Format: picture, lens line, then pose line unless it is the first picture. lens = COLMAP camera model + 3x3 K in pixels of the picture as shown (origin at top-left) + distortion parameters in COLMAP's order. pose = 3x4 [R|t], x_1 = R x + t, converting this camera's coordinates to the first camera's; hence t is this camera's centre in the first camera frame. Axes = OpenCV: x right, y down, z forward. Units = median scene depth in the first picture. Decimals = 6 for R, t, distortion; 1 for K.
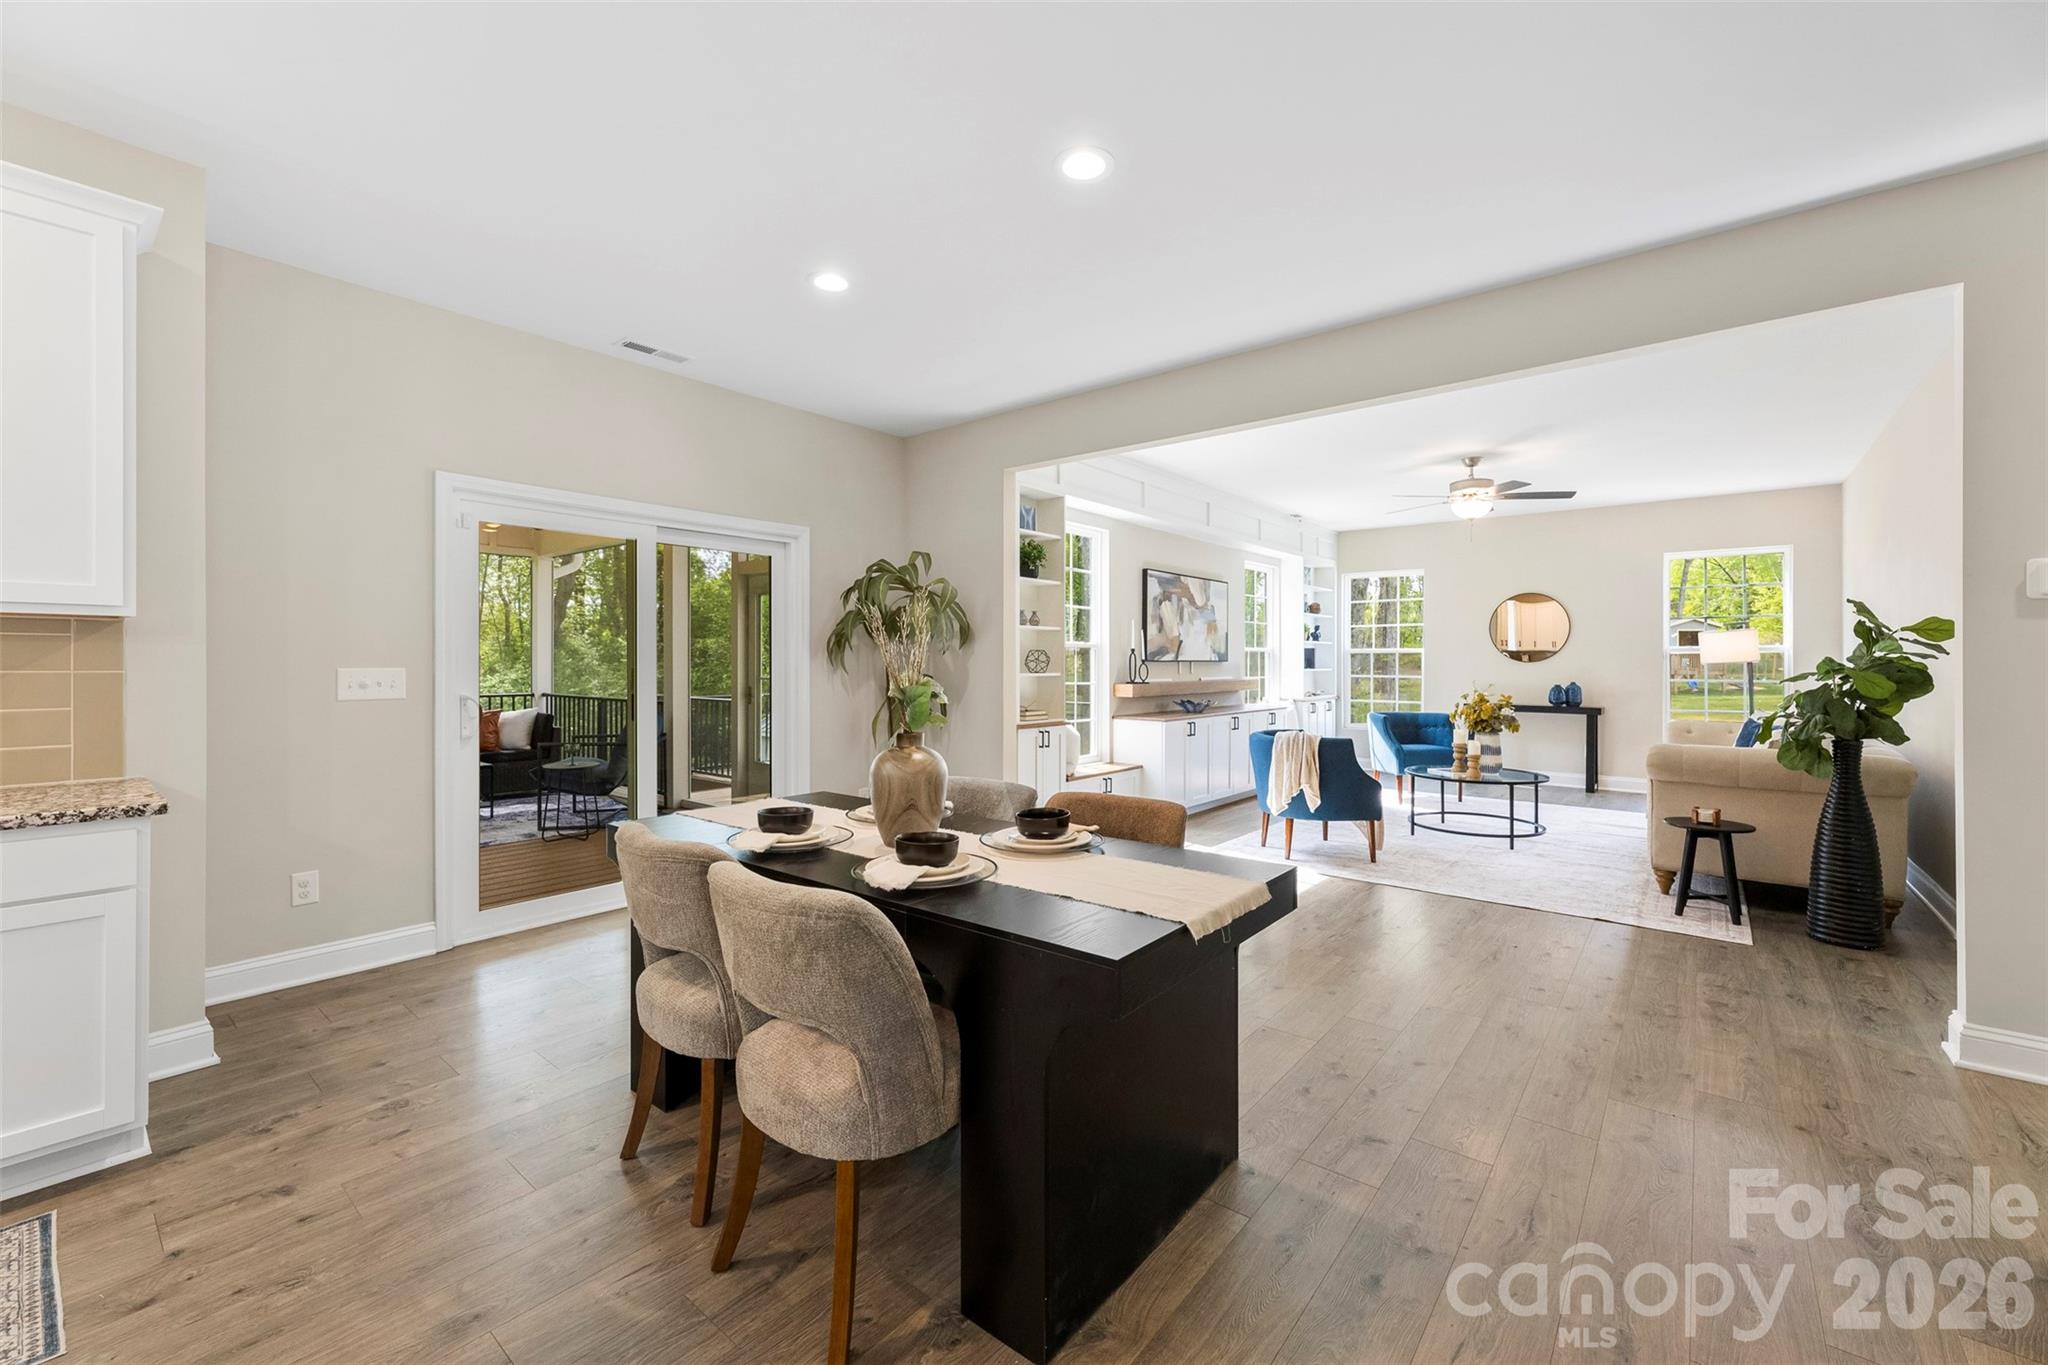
lens RADIAL K [[831.6, 0, 1020.0], [0, 831.6, 661.8], [0, 0, 1]] dist [-0.000524, -0.000184]
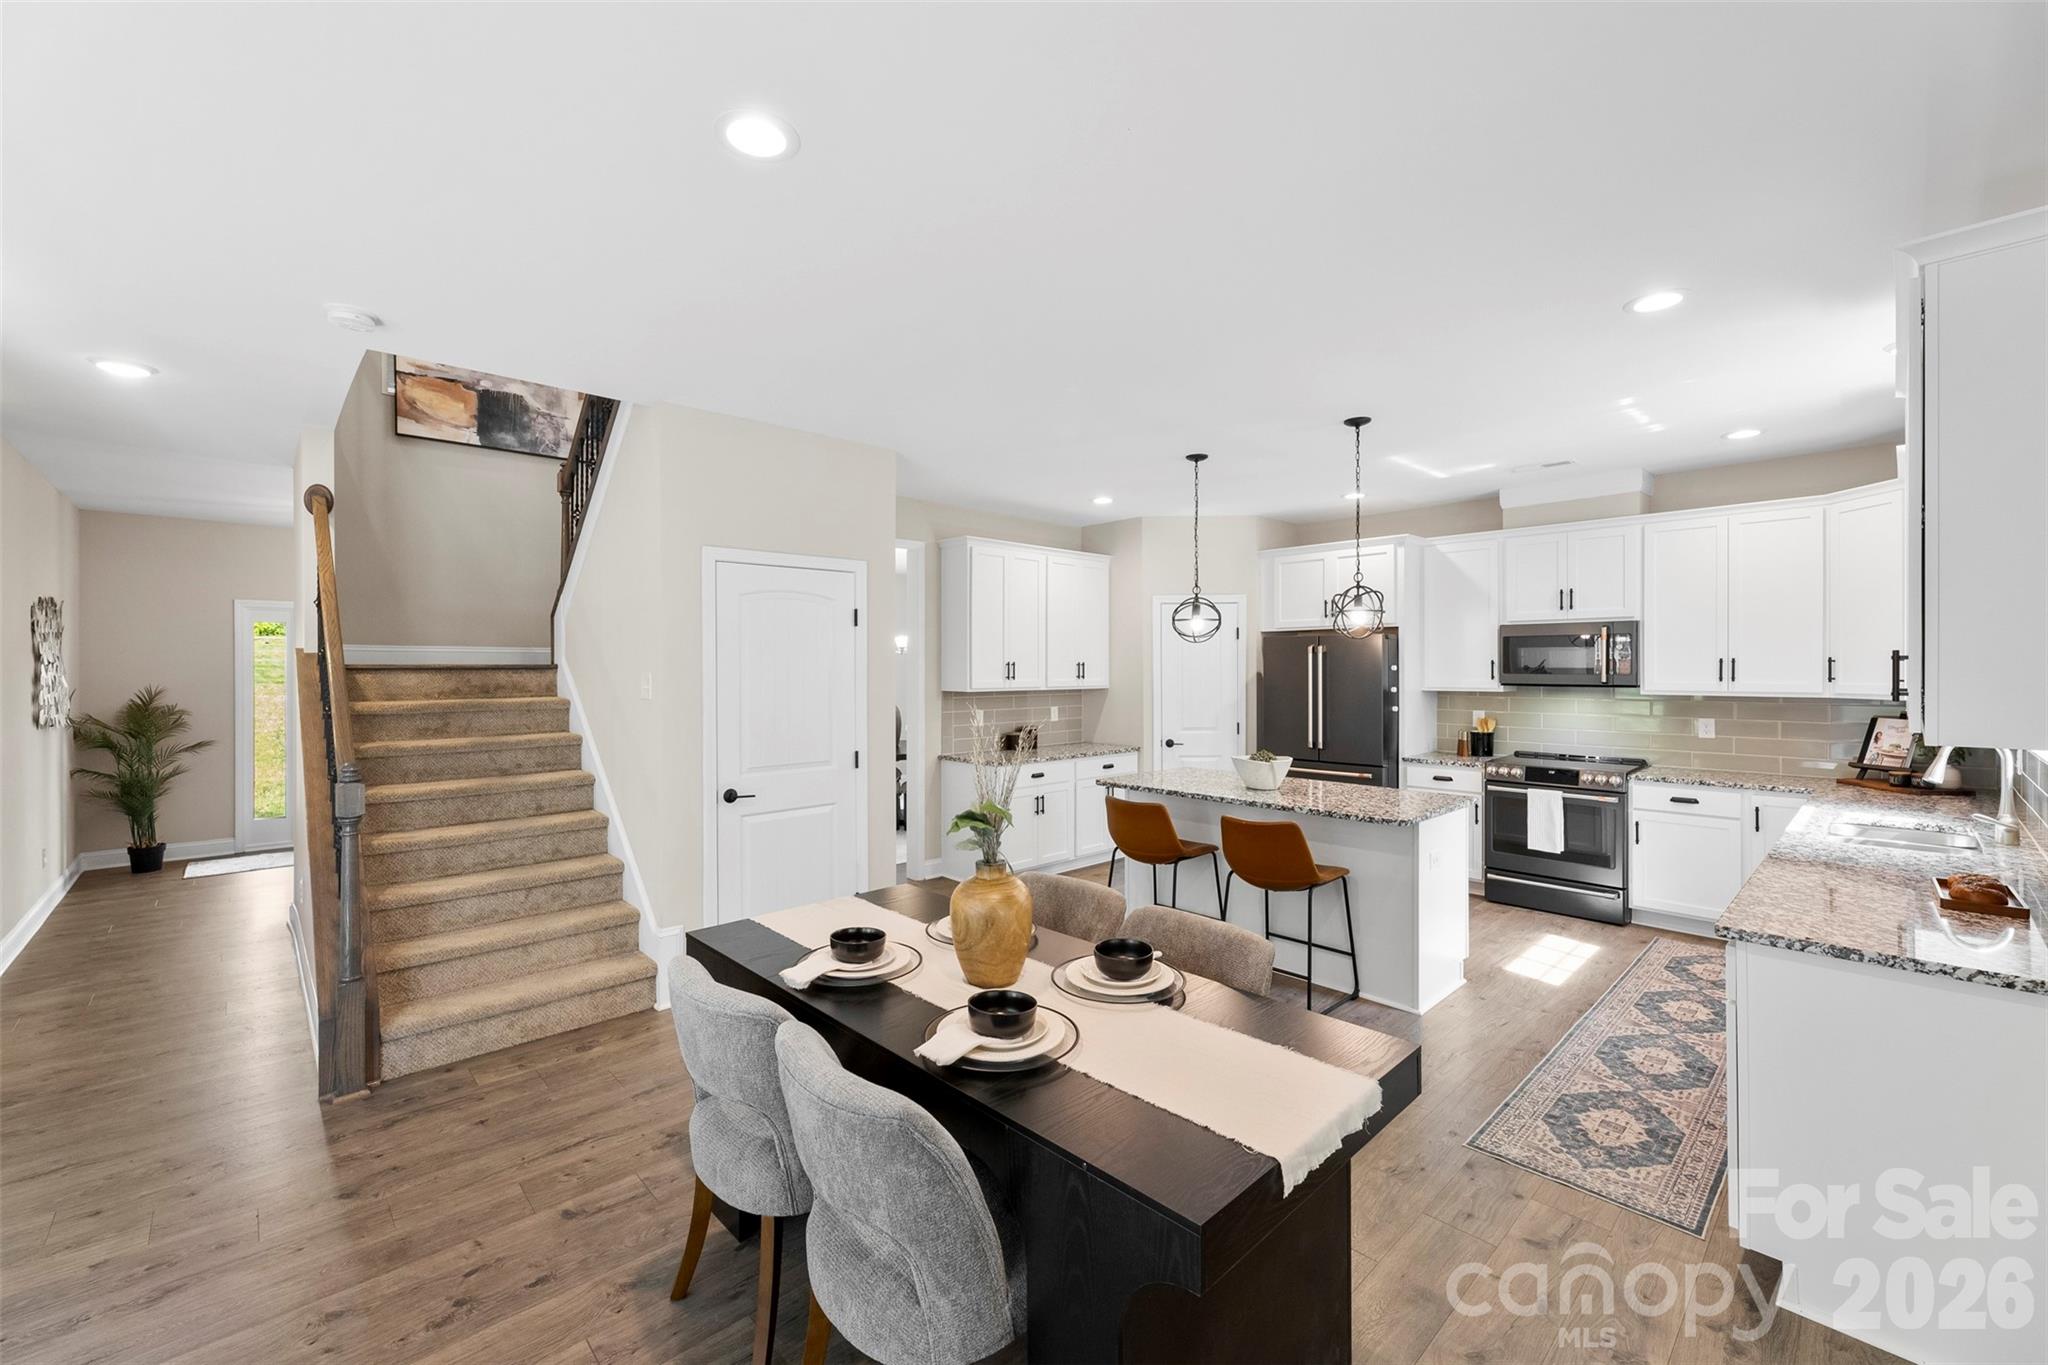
lens RADIAL K [[827.3, 0, 1019.8], [0, 827.3, 667.2], [0, 0, 1]] dist [0.003593, 0.000537]
pose [[-0.992281, 0.001144, 0.124001, -0.111708], [0.000975, 0.999999, -0.001424, -0.052620], [-0.124002, -0.001292, -0.992281, 0.770984]]
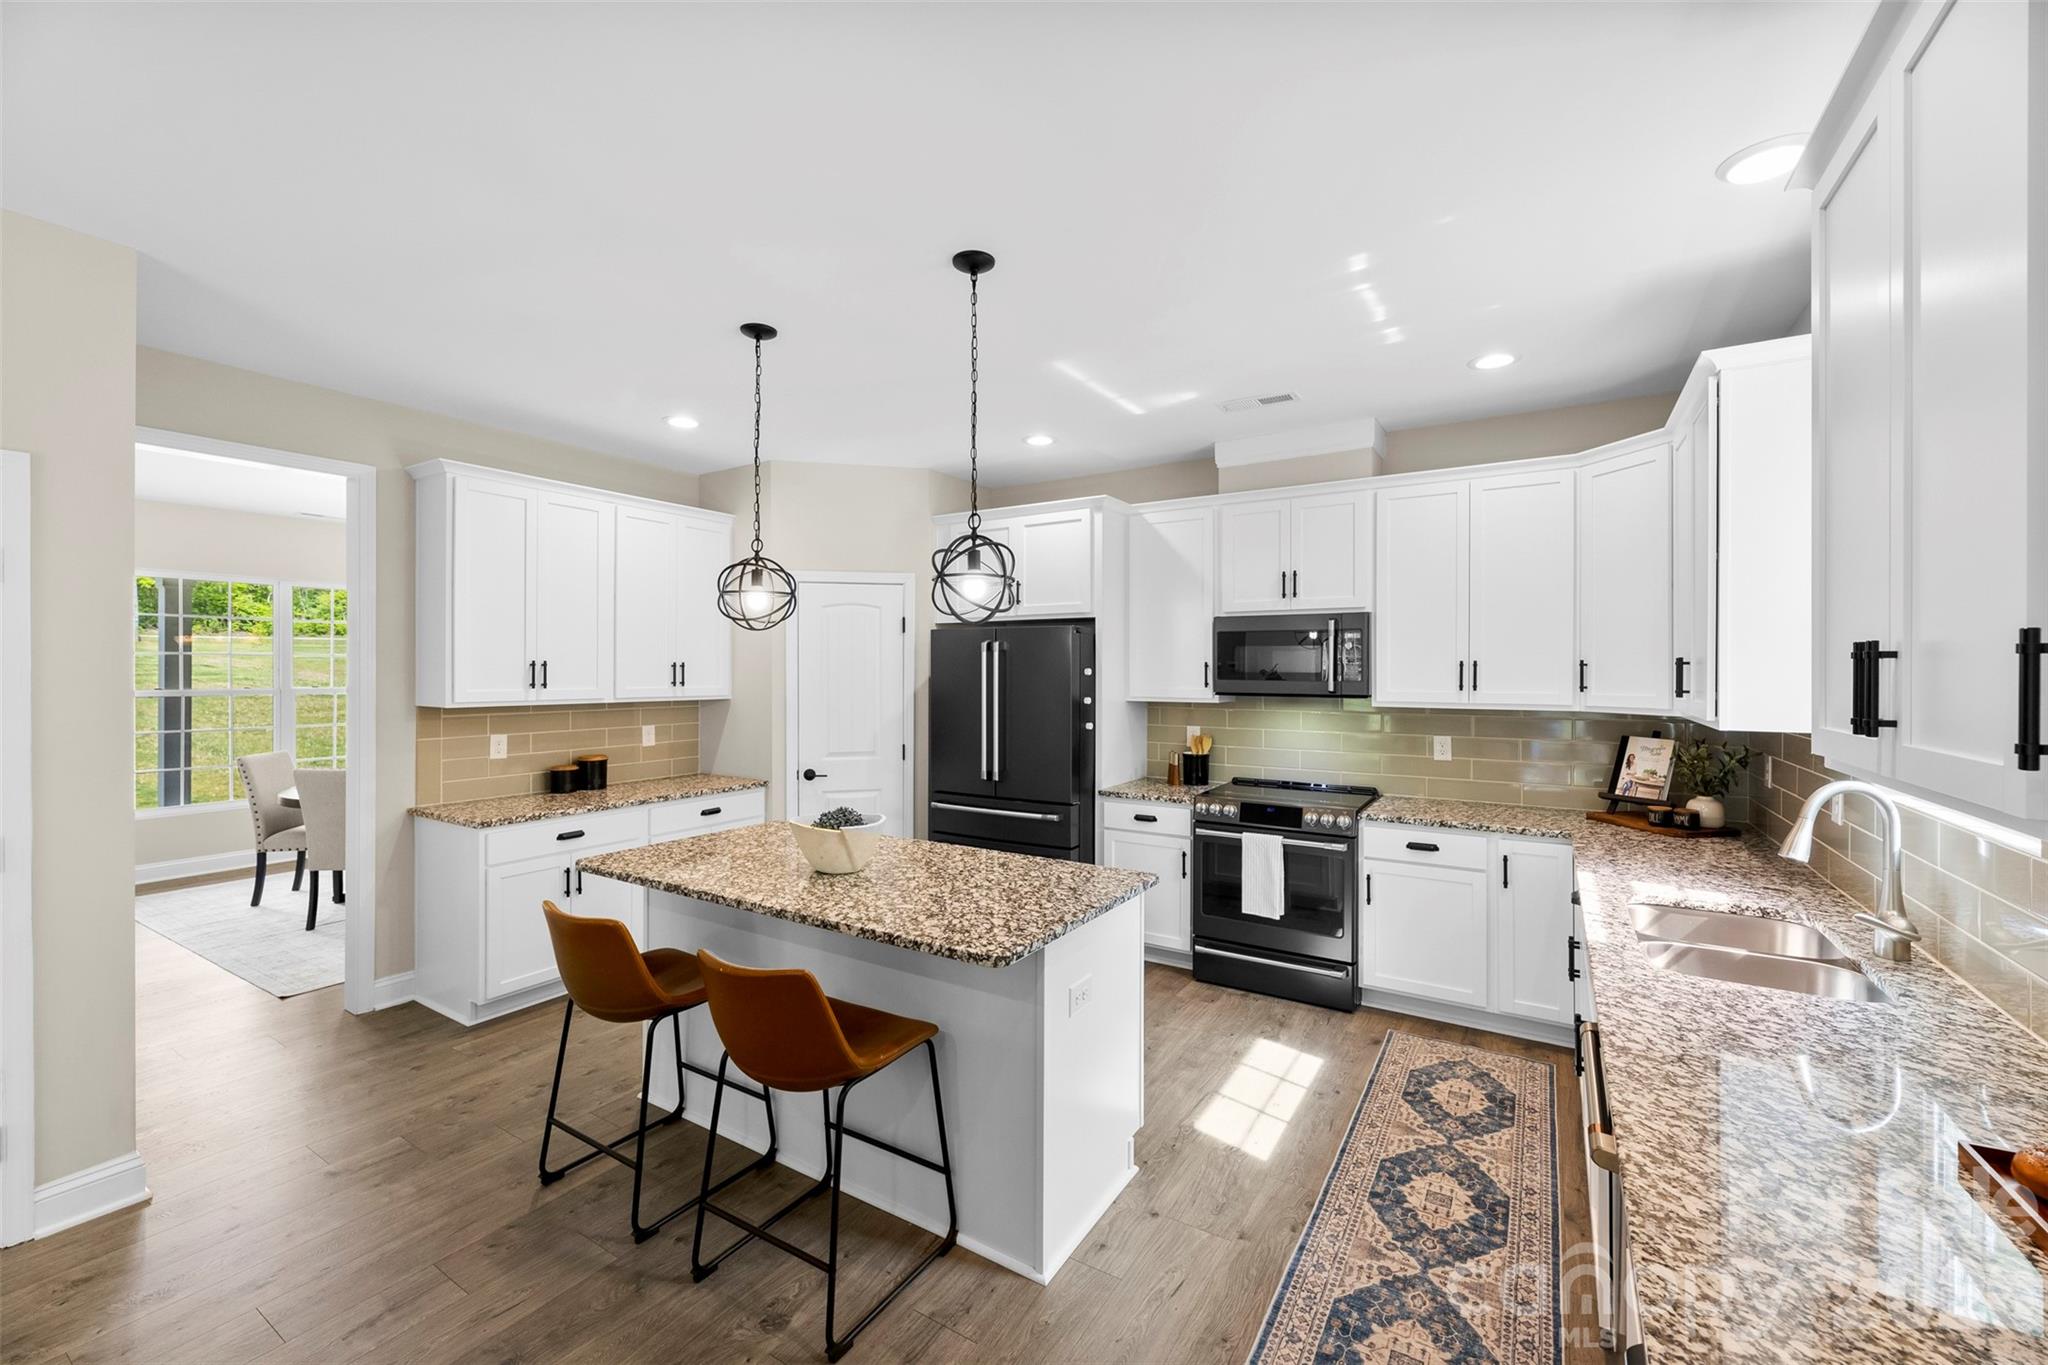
lens RADIAL K [[827.3, 0, 1019.8], [0, 827.3, 667.2], [0, 0, 1]] dist [0.003593, 0.000537]
pose [[-0.992023, -0.002870, -0.126024, -0.286223], [-0.002250, 0.999985, -0.005058, -0.052988], [0.126037, -0.004734, -0.992014, 0.449184]]
